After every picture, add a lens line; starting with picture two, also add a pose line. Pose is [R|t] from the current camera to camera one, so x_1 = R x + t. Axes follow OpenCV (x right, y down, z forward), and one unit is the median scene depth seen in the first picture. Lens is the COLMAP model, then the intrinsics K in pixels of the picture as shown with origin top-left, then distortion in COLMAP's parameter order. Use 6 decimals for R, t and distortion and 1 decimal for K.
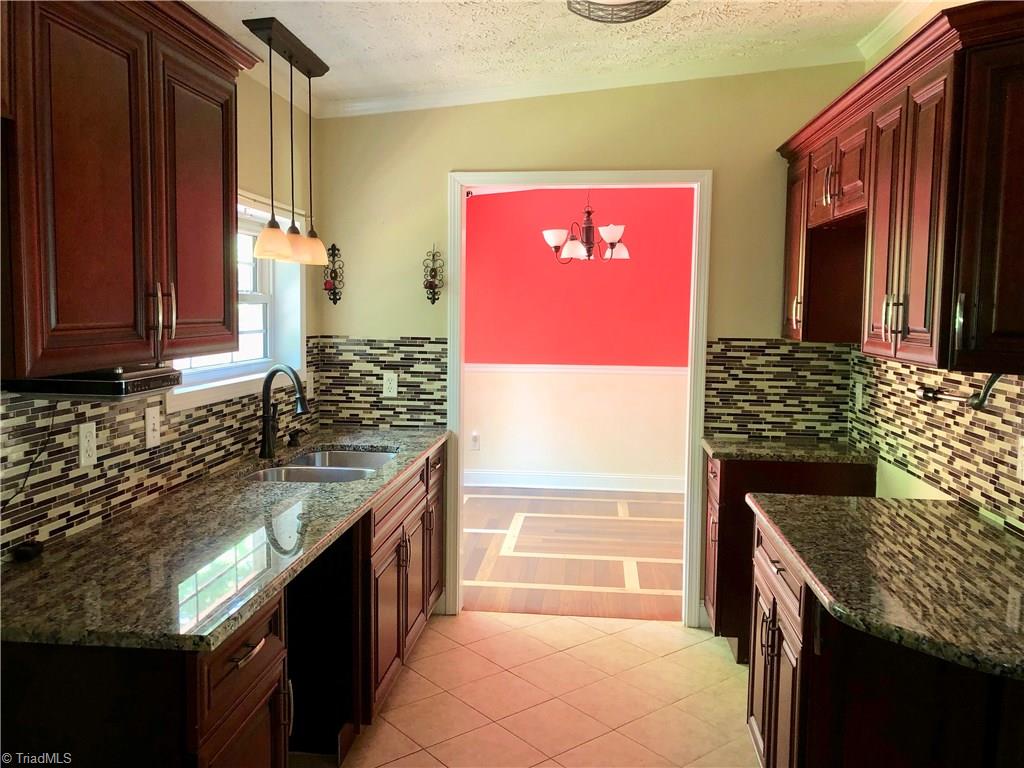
lens RADIAL K [[839.3, 0, 510.5], [0, 839.3, 384.1], [0, 0, 1]] dist [0.051348, -0.051717]
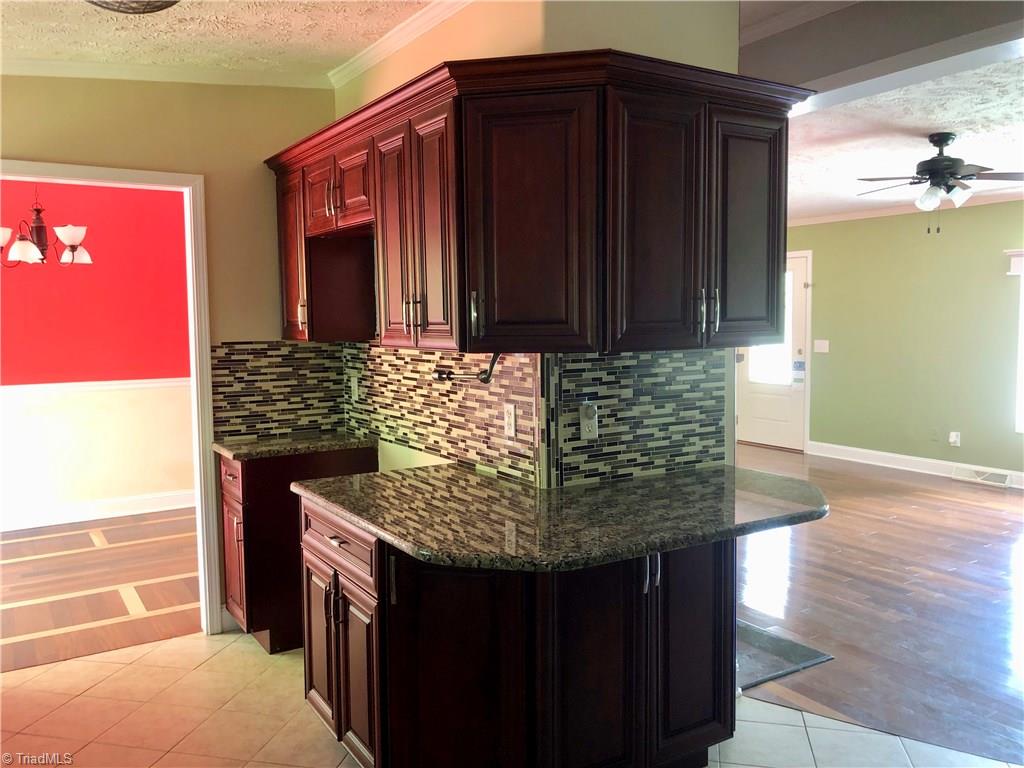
lens RADIAL K [[839.3, 0, 504.3], [0, 839.3, 387.6], [0, 0, 1]] dist [0.051348, -0.051717]
pose [[0.788578, -0.072154, 0.610687, -0.126507], [0.079649, 0.996711, 0.014913, 0.013436], [-0.609754, 0.036881, 0.791732, -0.006950]]
